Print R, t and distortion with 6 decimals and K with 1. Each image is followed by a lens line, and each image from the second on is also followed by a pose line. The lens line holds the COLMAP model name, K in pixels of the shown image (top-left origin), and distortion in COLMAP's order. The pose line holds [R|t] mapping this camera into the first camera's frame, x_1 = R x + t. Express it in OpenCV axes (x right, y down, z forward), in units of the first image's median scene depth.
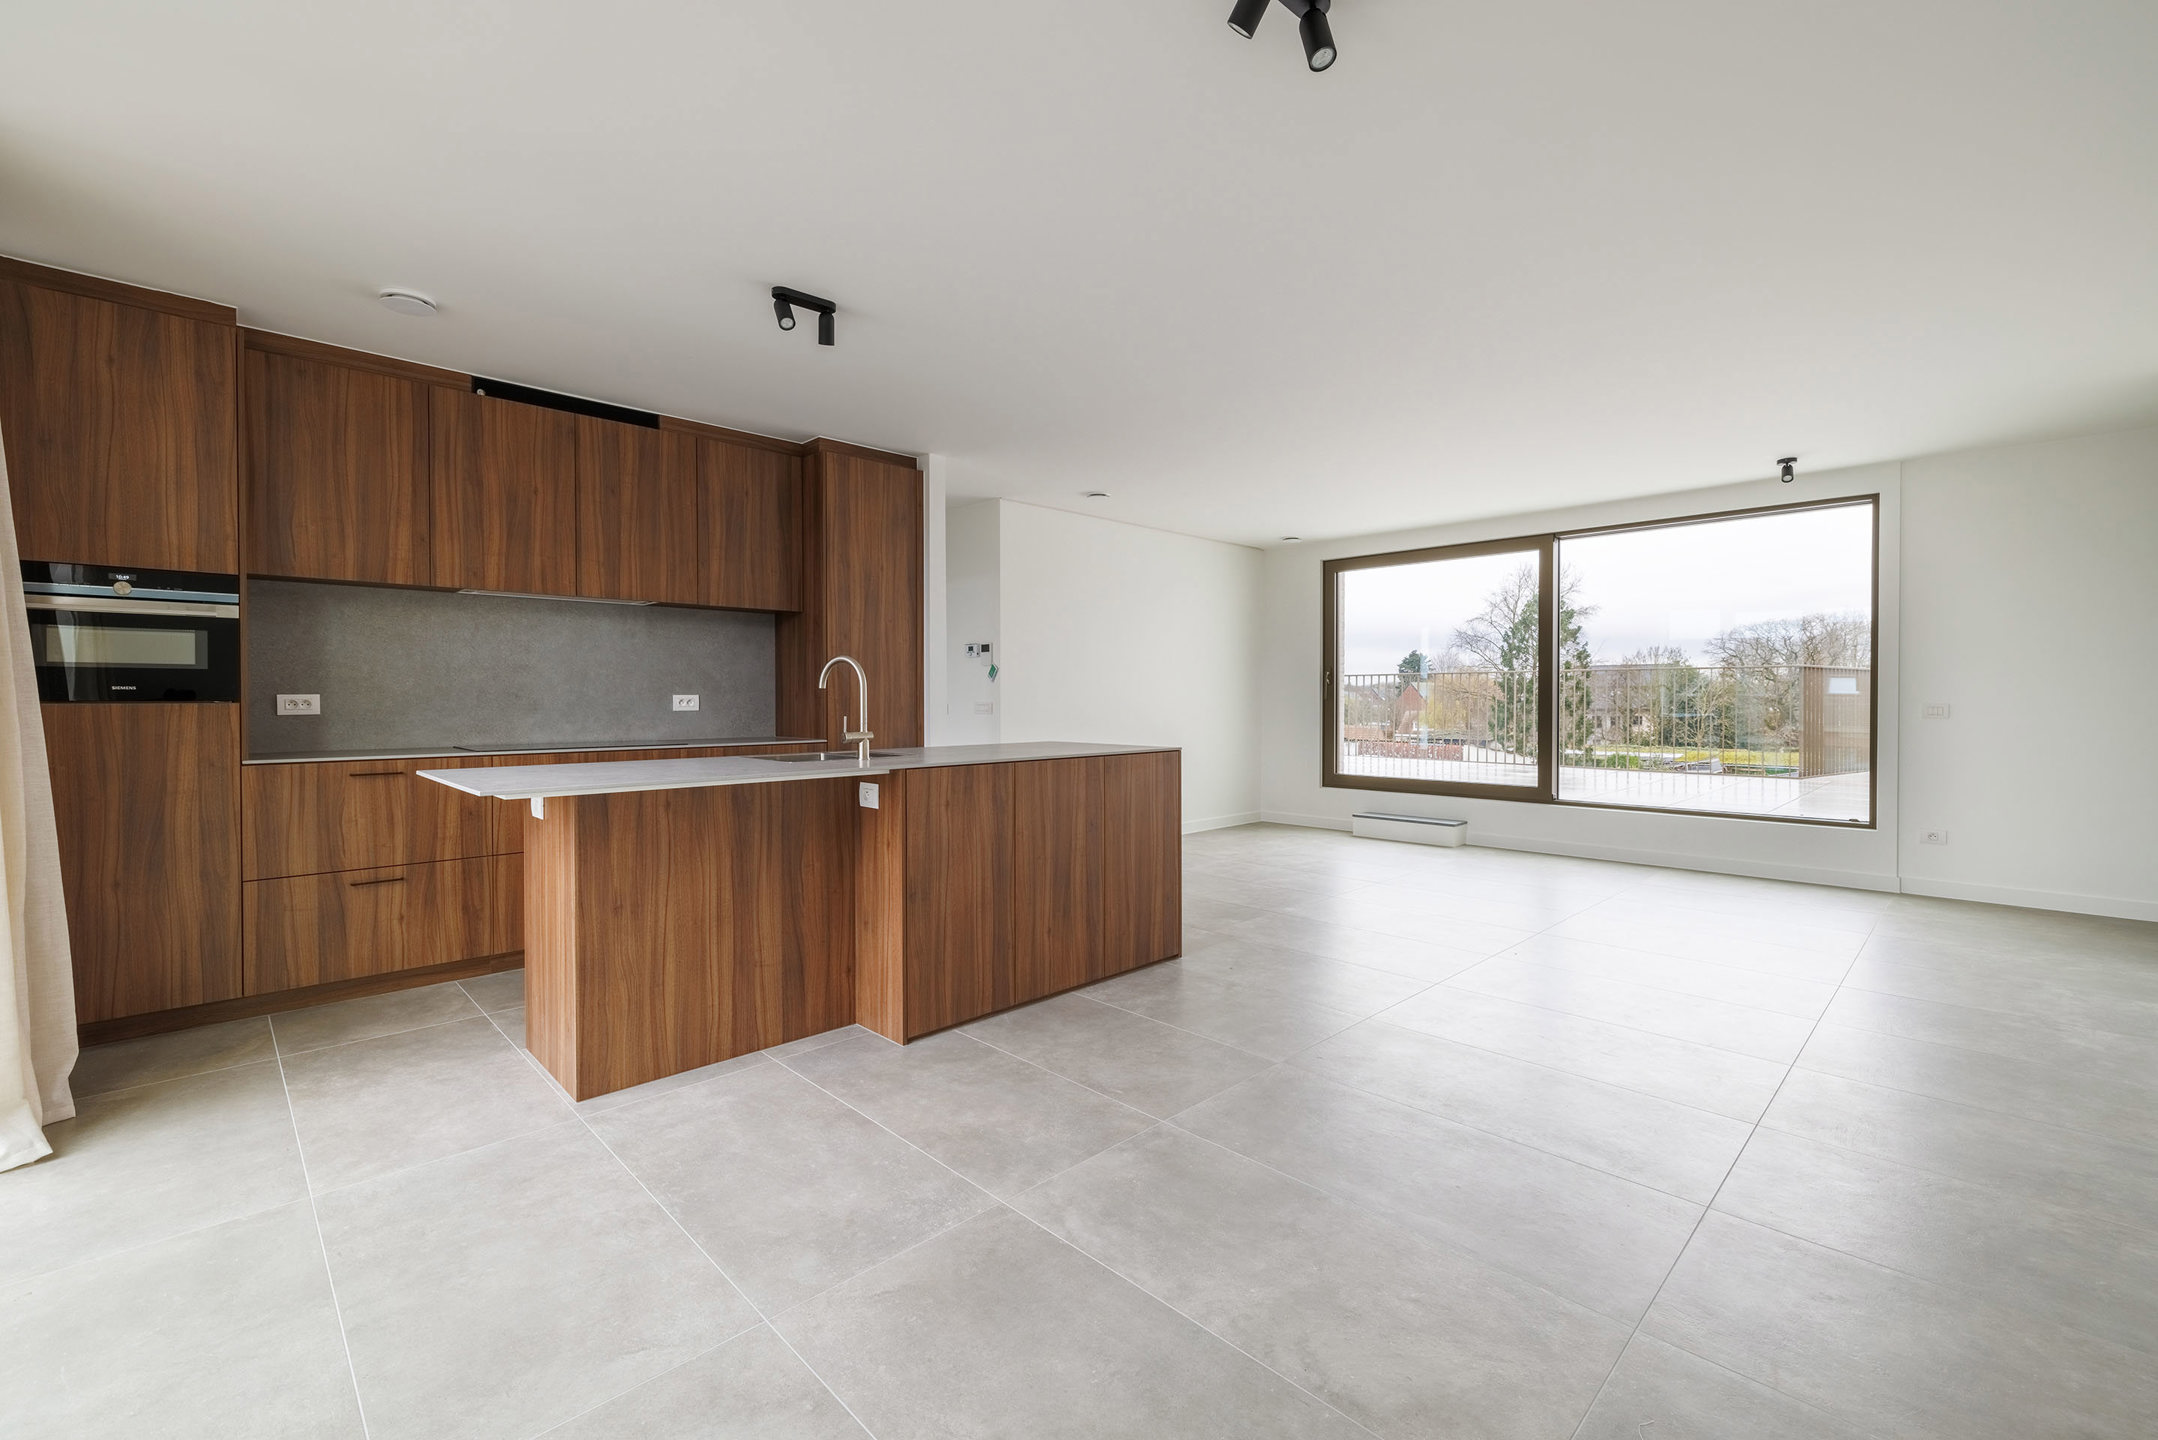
lens RADIAL K [[903.0, 0, 1094.1], [0, 903.0, 709.6], [0, 0, 1]] dist [0.000079, 0.000318]
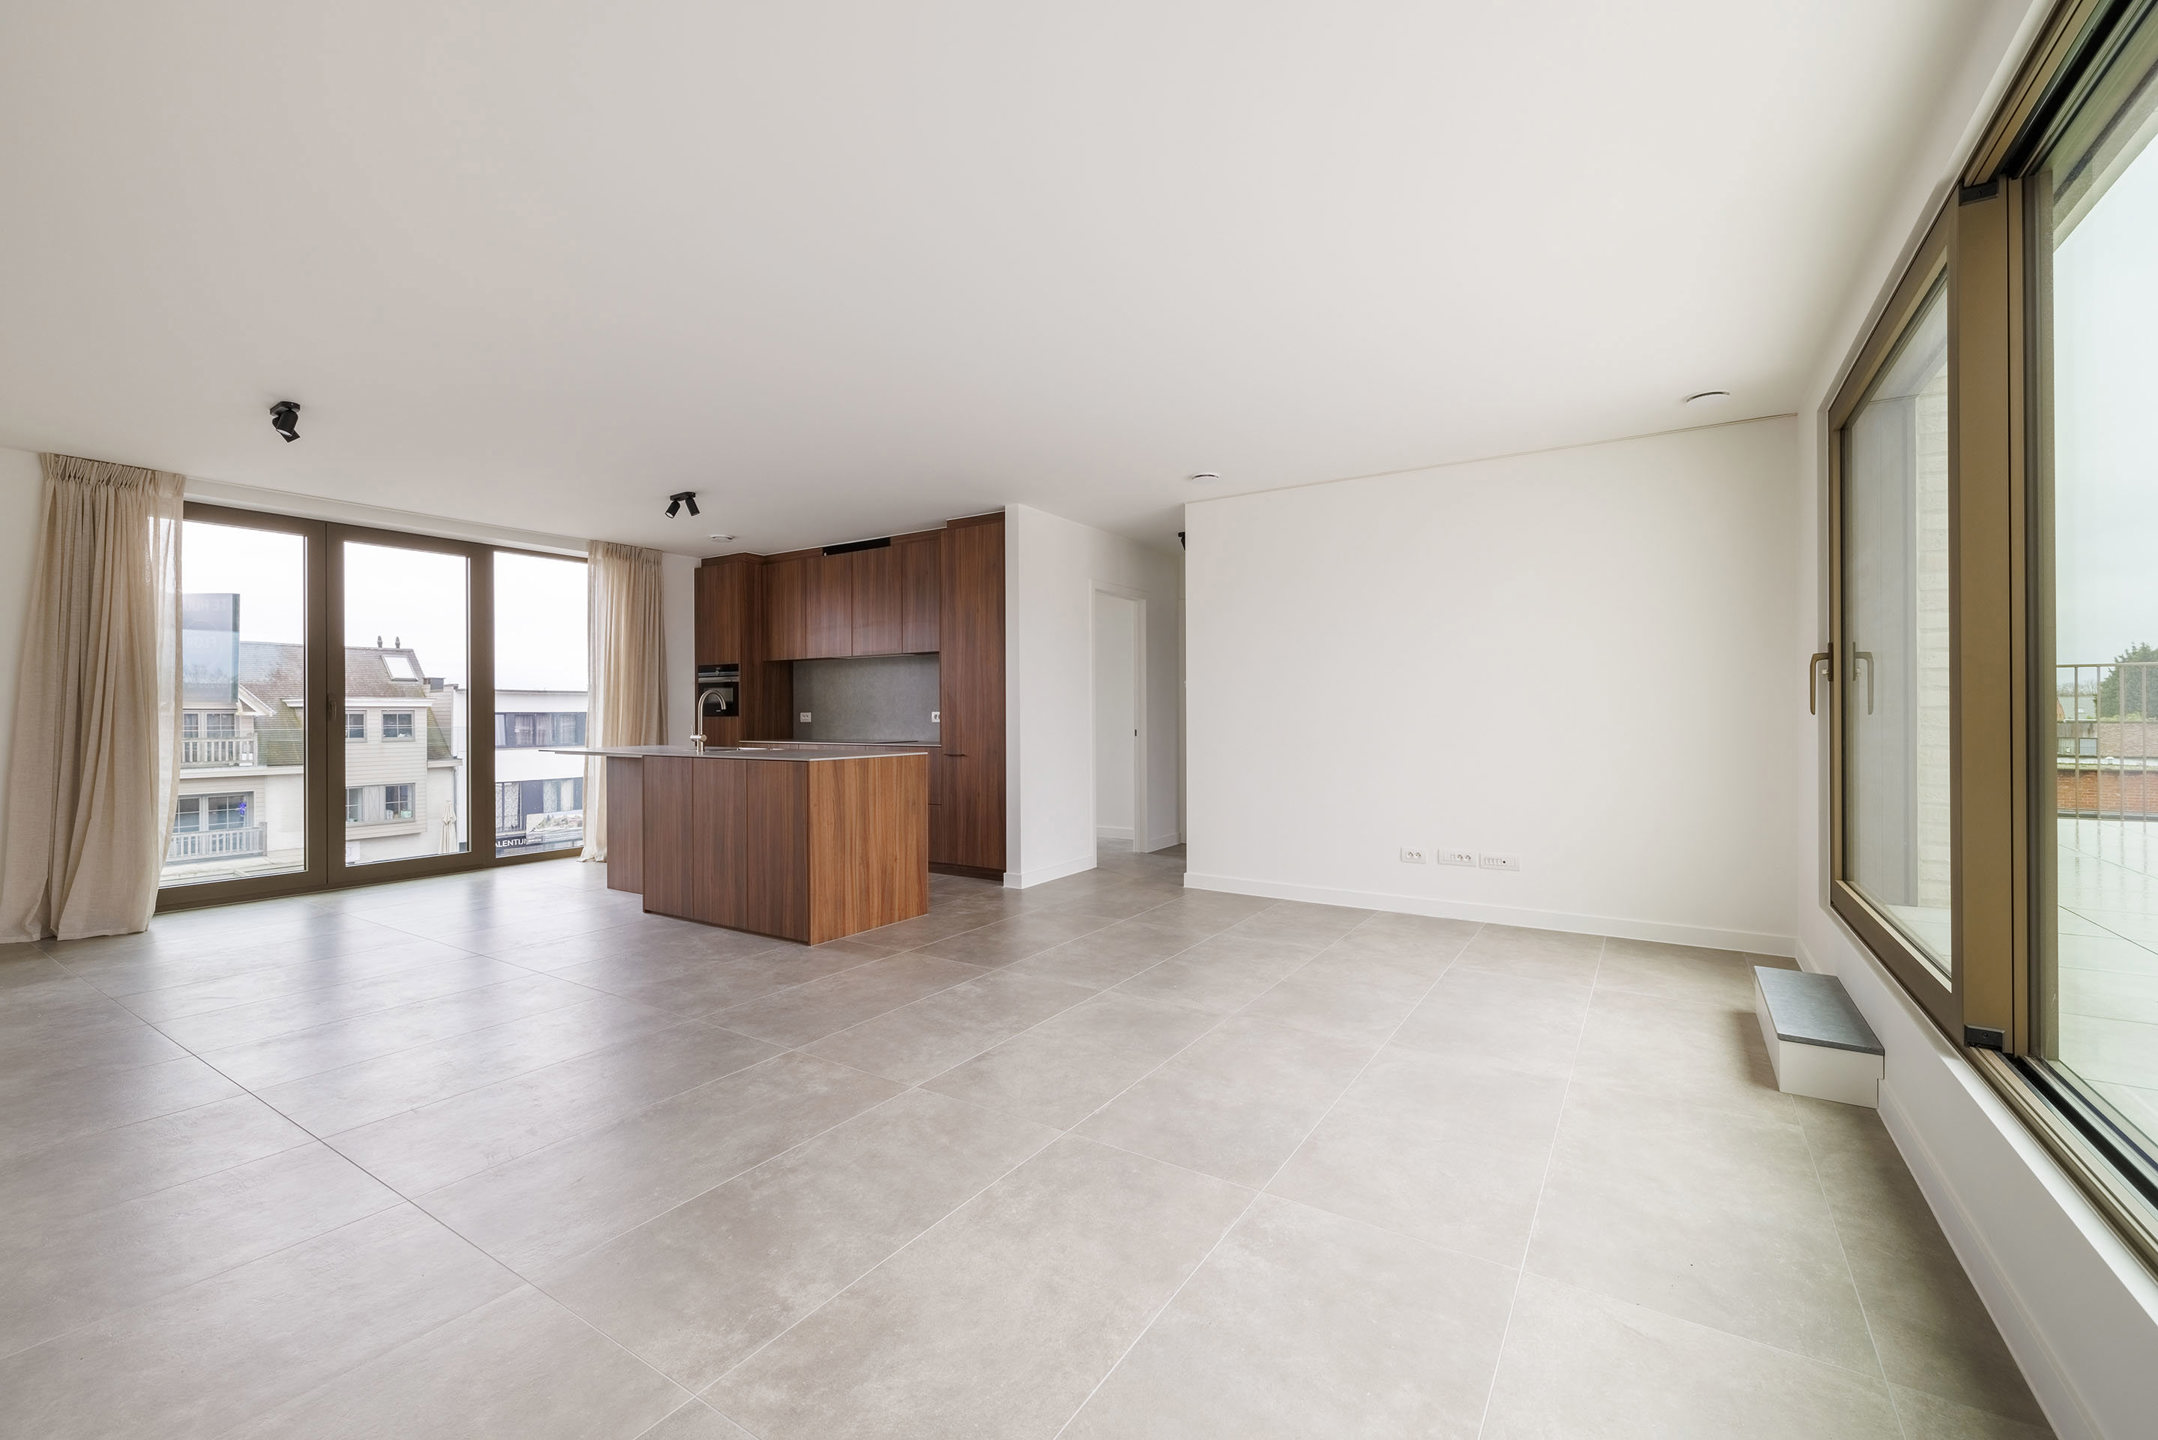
lens RADIAL K [[903.0, 0, 1066.9], [0, 903.0, 708.7], [0, 0, 1]] dist [0.000079, 0.000318]
pose [[0.199959, -0.005634, -0.979788, 1.402810], [-0.007228, 0.999948, -0.007225, -0.015346], [0.979778, 0.008527, 0.199908, 1.211882]]
